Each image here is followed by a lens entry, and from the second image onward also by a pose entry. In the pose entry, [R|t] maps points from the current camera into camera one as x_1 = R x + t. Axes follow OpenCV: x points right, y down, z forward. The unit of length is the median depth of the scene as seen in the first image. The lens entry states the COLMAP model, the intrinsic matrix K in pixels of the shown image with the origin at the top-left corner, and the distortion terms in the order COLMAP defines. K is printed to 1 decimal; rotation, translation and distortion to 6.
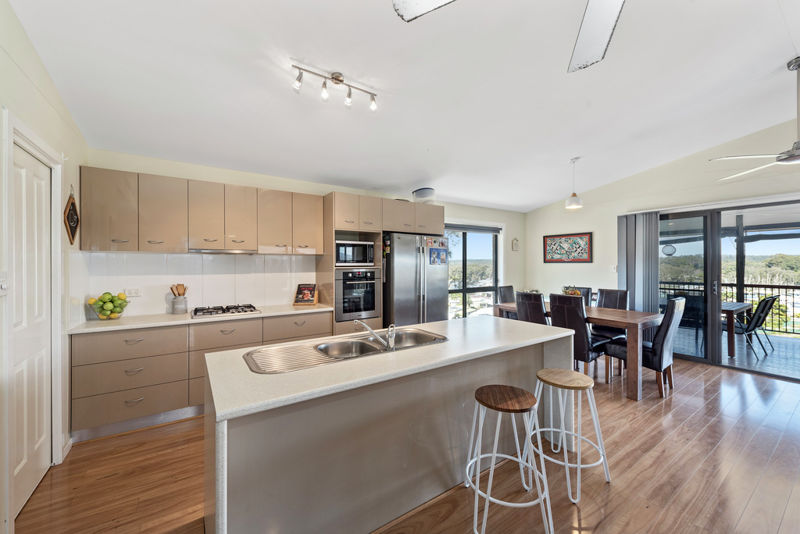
lens RADIAL K [[312.6, 0, 400.0], [0, 312.6, 267.0], [0, 0, 1]] dist [0.000466, -0.000124]
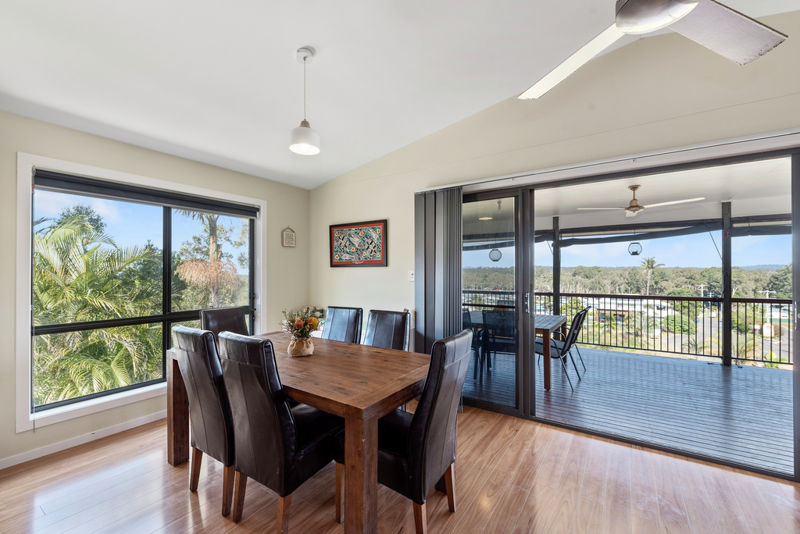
lens RADIAL K [[340.3, 0, 399.4], [0, 340.3, 276.1], [0, 0, 1]] dist [0.010981, -0.000031]
pose [[0.923094, 0.001277, 0.384571, 0.353898], [-0.001773, 0.999998, 0.000934, 0.005632], [-0.384569, -0.001544, 0.923095, 0.322796]]
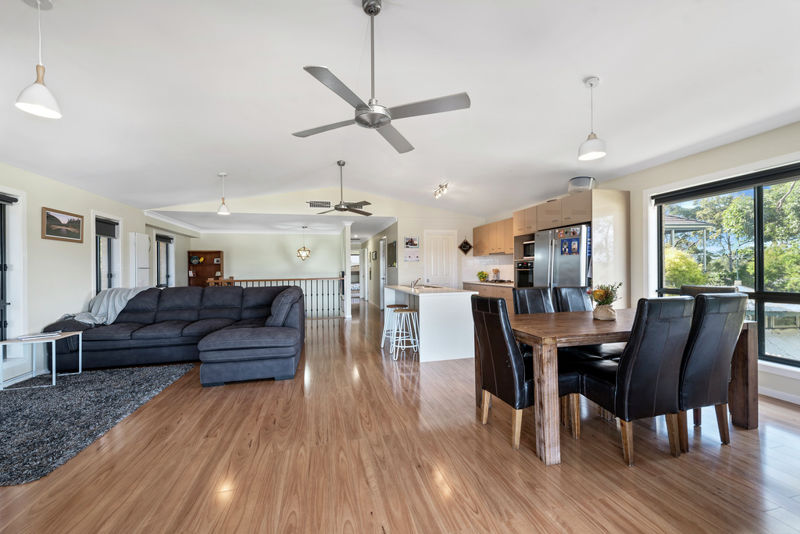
lens RADIAL K [[312.6, 0, 400.0], [0, 312.6, 267.0], [0, 0, 1]] dist [0.000466, -0.000124]
pose [[-0.337338, 0.001457, -0.941383, 0.926485], [0.010328, 0.999944, -0.002154, 0.021163], [0.941327, -0.010449, -0.337334, 0.612578]]
